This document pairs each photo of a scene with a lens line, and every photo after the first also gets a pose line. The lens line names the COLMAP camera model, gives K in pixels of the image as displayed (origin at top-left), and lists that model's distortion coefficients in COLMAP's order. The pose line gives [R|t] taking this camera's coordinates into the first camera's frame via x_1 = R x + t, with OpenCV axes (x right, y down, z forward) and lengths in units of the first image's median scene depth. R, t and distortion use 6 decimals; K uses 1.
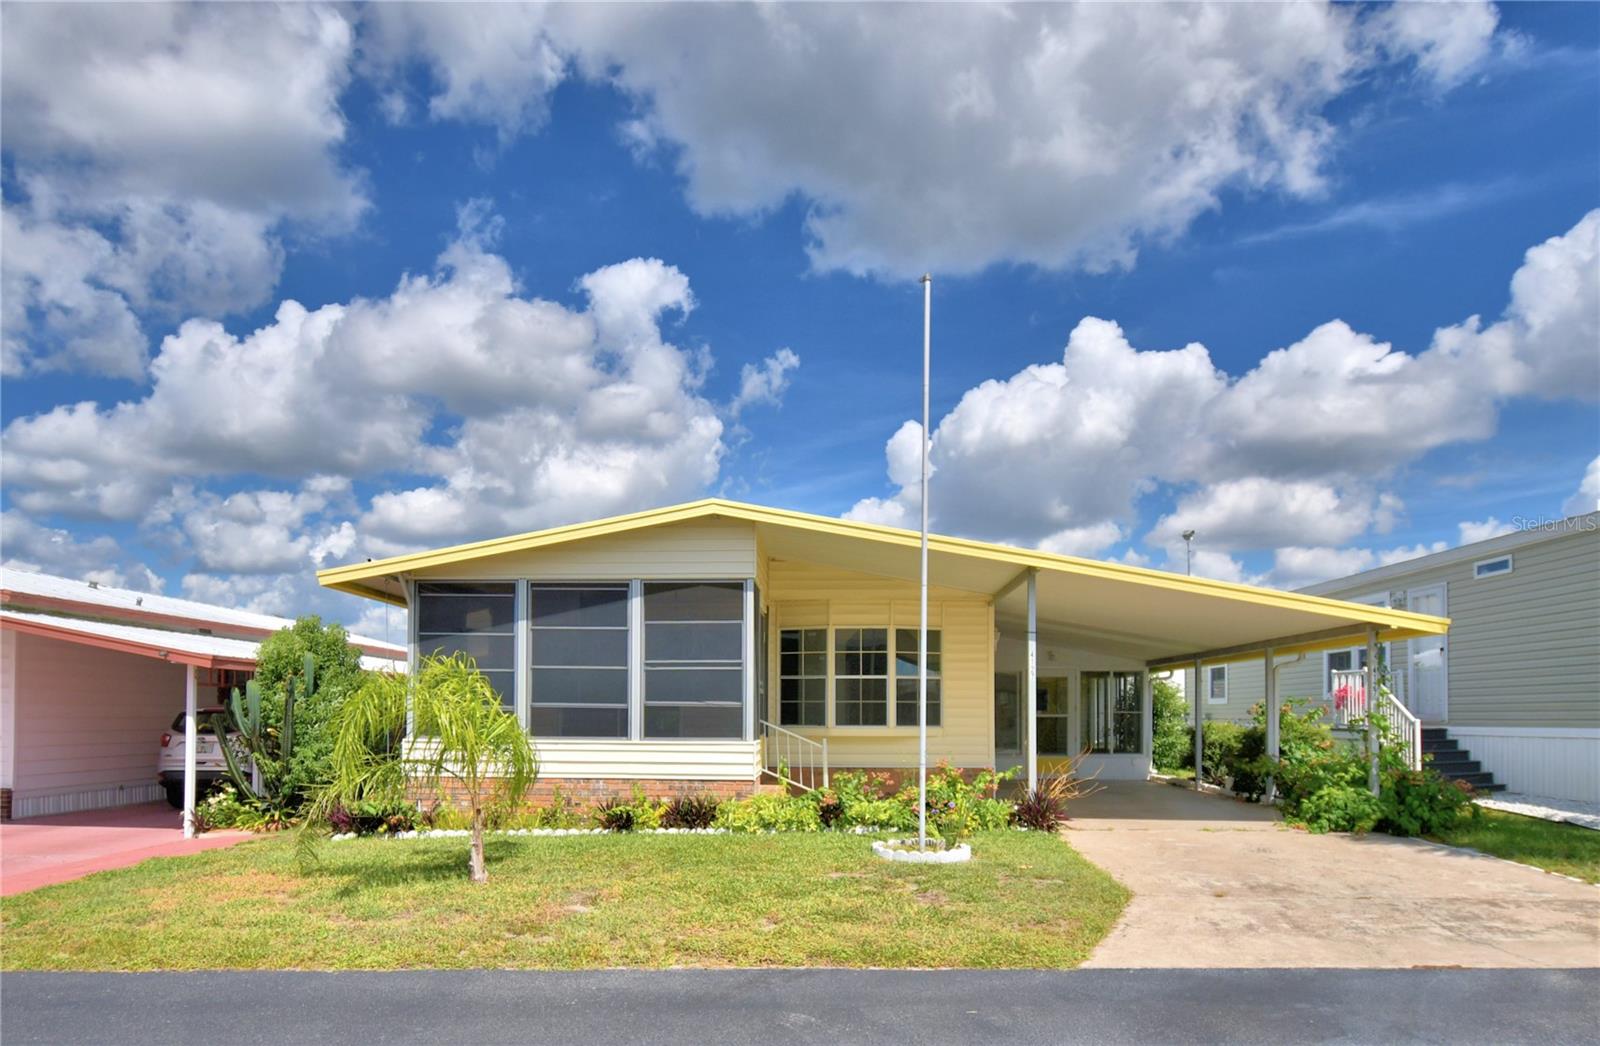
lens RADIAL K [[1032.8, 0, 766.1], [0, 1032.8, 697.6], [0, 0, 1]] dist [0.014527, -0.021576]
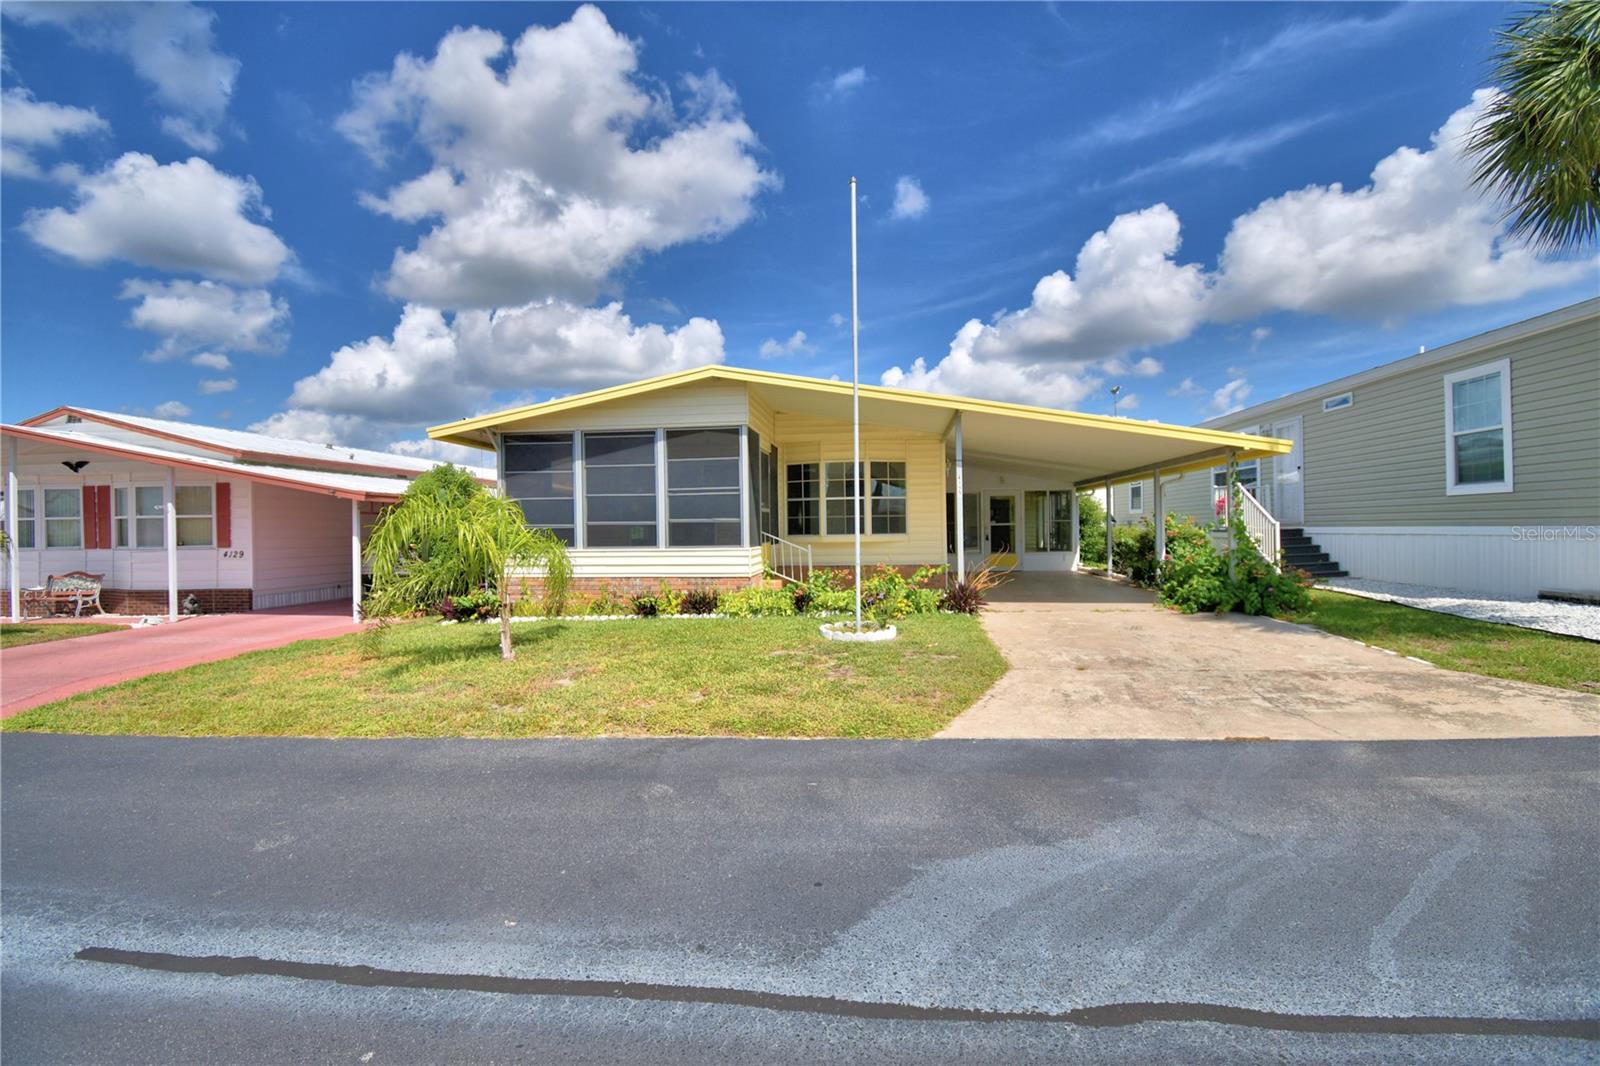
lens RADIAL K [[699.4, 0, 796.1], [0, 699.4, 532.2], [0, 0, 1]] dist [0.020470, -0.025229]
pose [[0.997682, -0.017723, -0.065703, 0.111971], [0.019215, 0.999570, 0.022148, 0.003571], [0.065282, -0.023360, 0.997593, 0.109202]]
